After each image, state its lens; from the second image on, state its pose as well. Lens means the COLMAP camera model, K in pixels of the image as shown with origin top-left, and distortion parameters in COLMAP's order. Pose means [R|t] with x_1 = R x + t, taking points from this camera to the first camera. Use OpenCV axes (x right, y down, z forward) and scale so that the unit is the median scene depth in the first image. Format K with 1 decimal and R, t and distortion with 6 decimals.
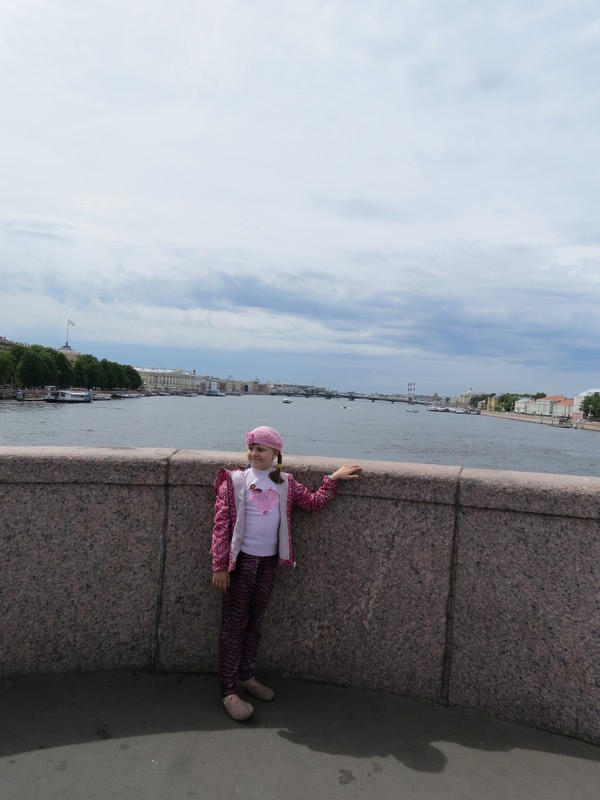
lens RADIAL K [[566.8, 0, 300.0], [0, 566.8, 400.0], [0, 0, 1]] dist [-0.030451, 0.009367]
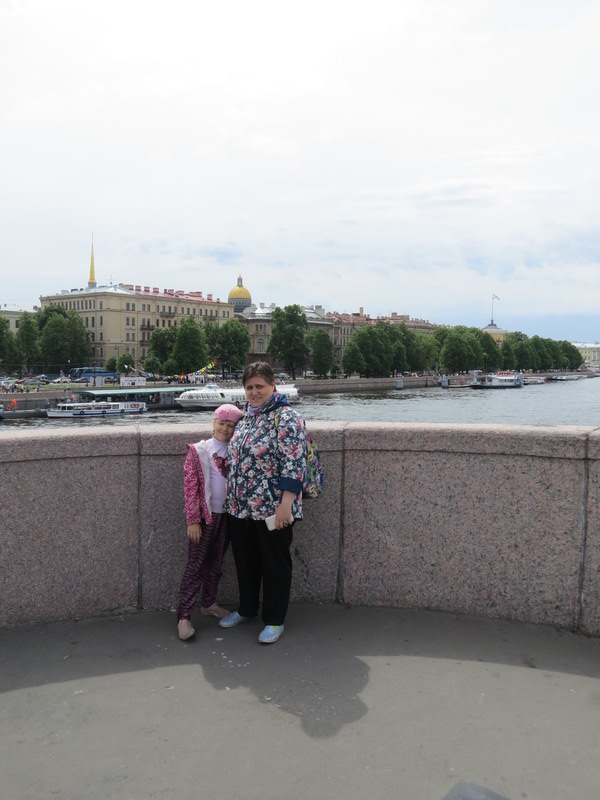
lens RADIAL K [[686.5, 0, 300.0], [0, 686.5, 400.0], [0, 0, 1]] dist [-0.017745, 0.001701]
pose [[0.784342, -0.020427, -0.619992, 0.140410], [0.034482, 0.999348, 0.010698, 0.007591], [0.619369, -0.029769, 0.784535, -0.334451]]
